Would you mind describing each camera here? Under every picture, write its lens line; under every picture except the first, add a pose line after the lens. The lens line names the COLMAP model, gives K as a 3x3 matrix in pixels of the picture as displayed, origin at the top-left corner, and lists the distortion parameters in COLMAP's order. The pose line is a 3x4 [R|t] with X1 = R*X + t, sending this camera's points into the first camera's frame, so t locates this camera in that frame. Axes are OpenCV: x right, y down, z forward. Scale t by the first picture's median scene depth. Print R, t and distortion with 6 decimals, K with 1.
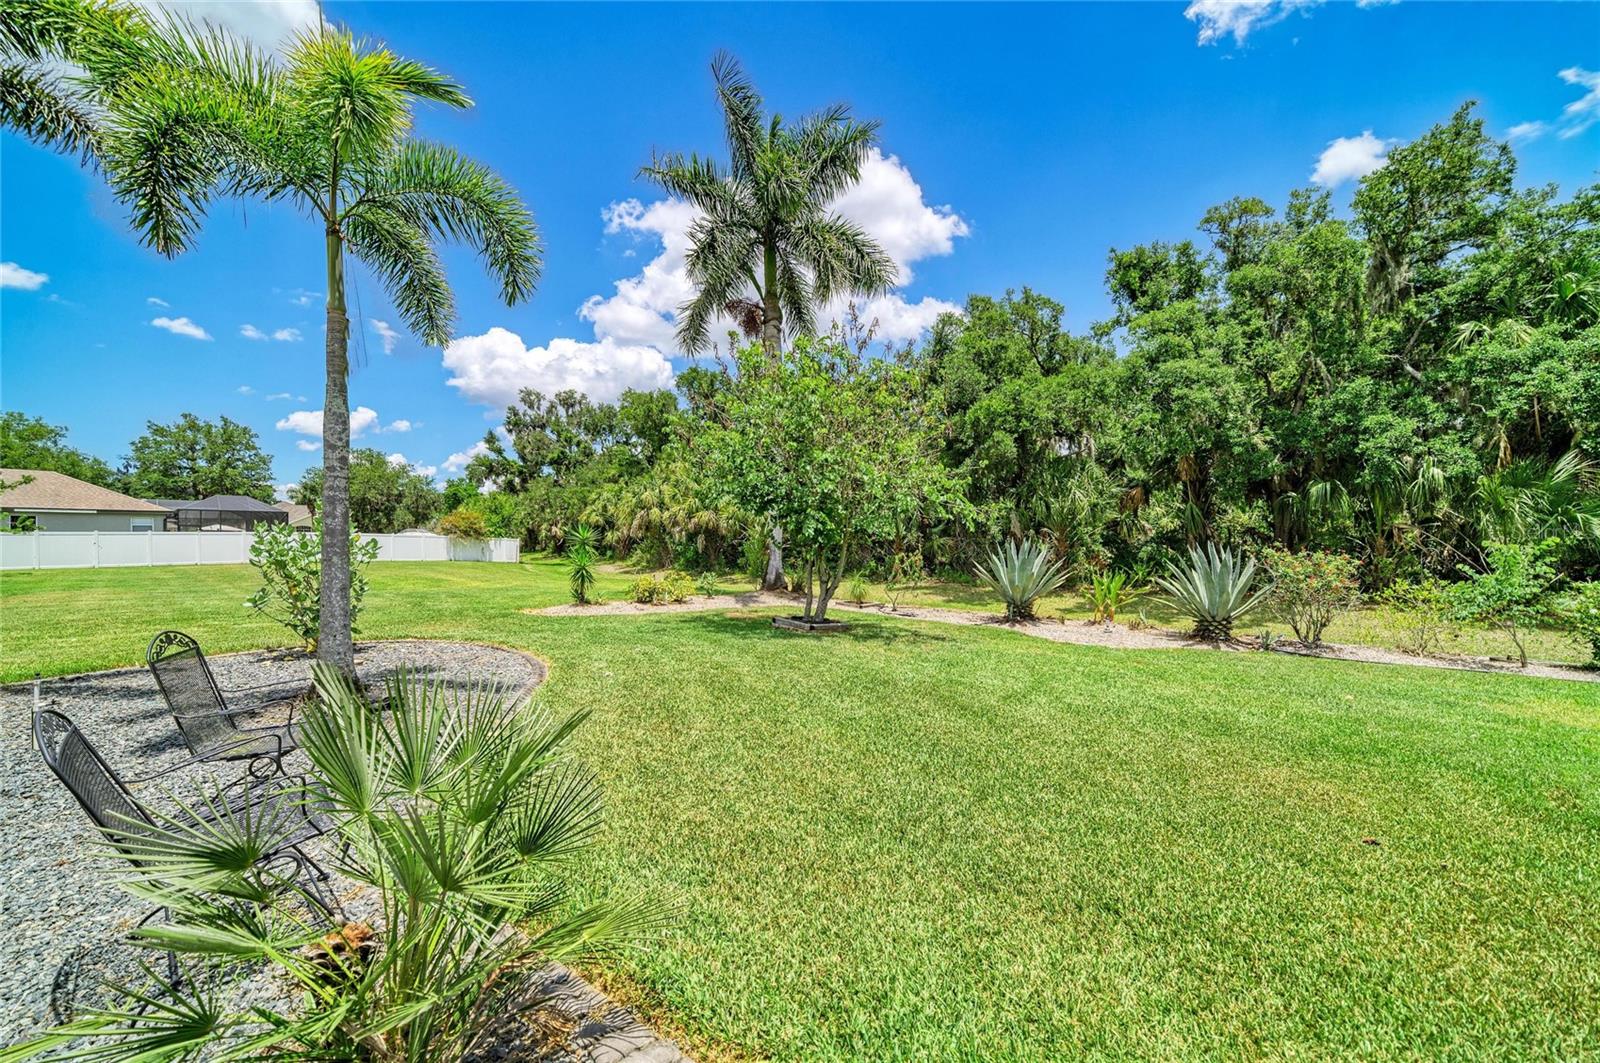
lens RADIAL K [[583.1, 0, 800.0], [0, 583.1, 531.5], [0, 0, 1]] dist [-0.001034, -0.000119]
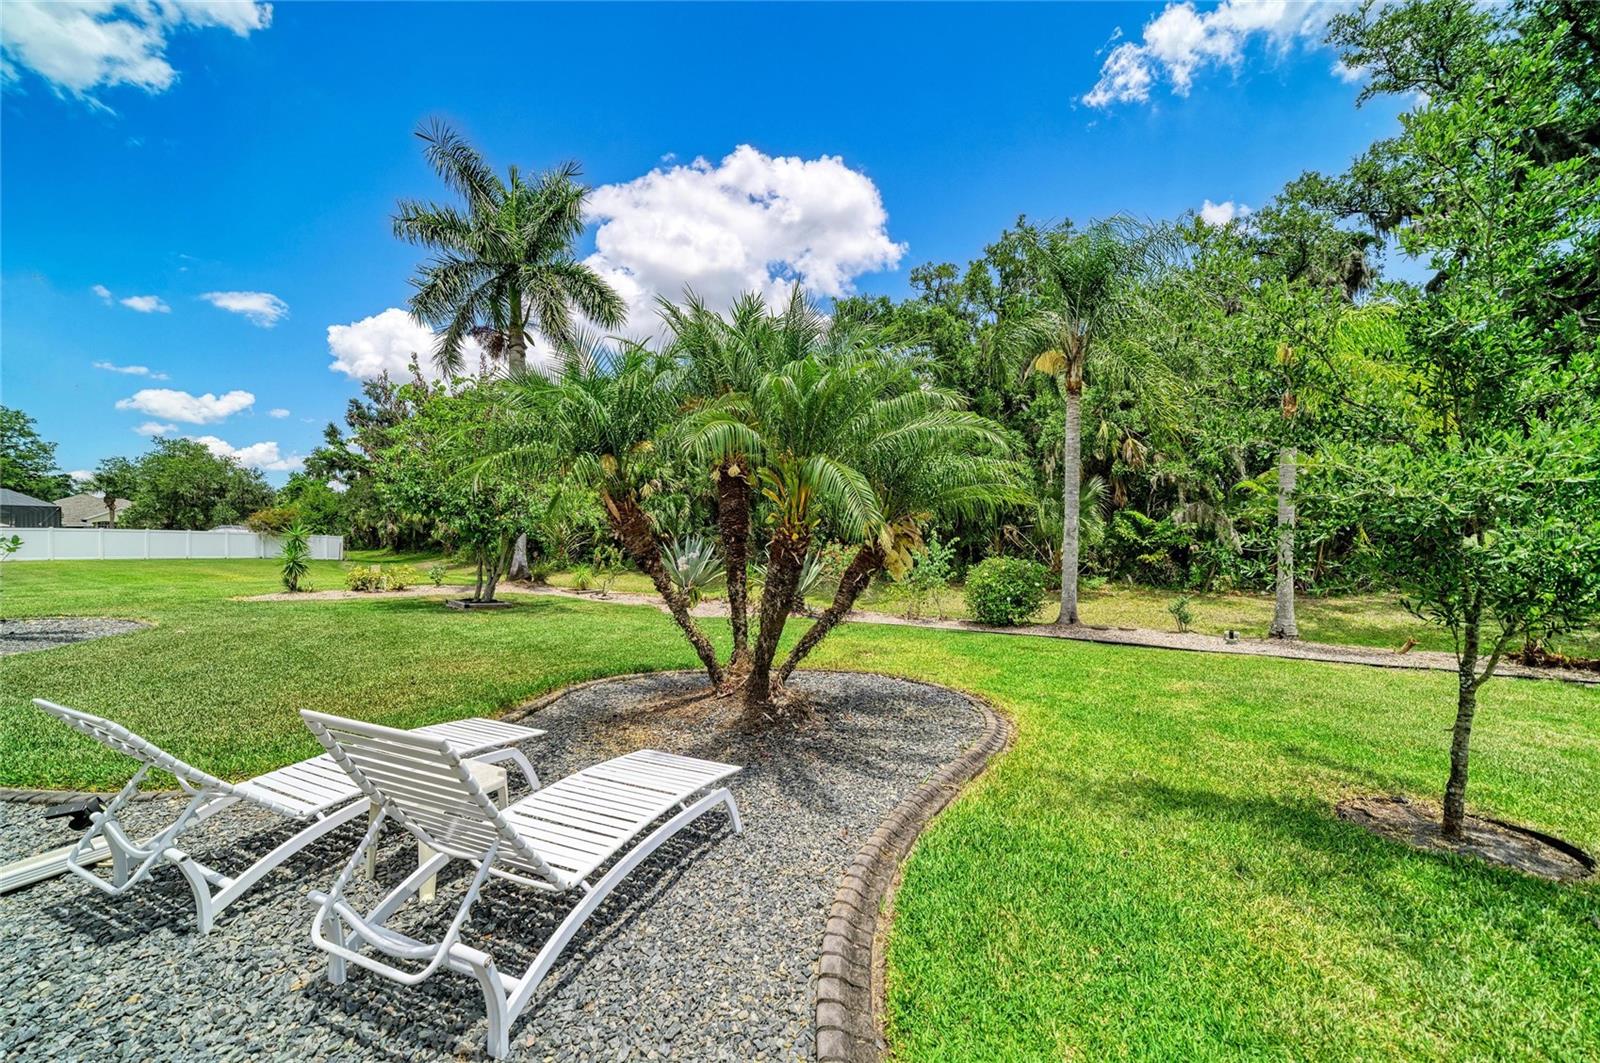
lens RADIAL K [[572.5, 0, 800.0], [0, 572.5, 531.5], [0, 0, 1]] dist [0.002240, 0.000259]
pose [[0.987917, 0.002350, 0.154964, 0.291325], [-0.002885, 0.999991, 0.003230, -0.000867], [-0.154955, -0.003638, 0.987915, -0.179494]]
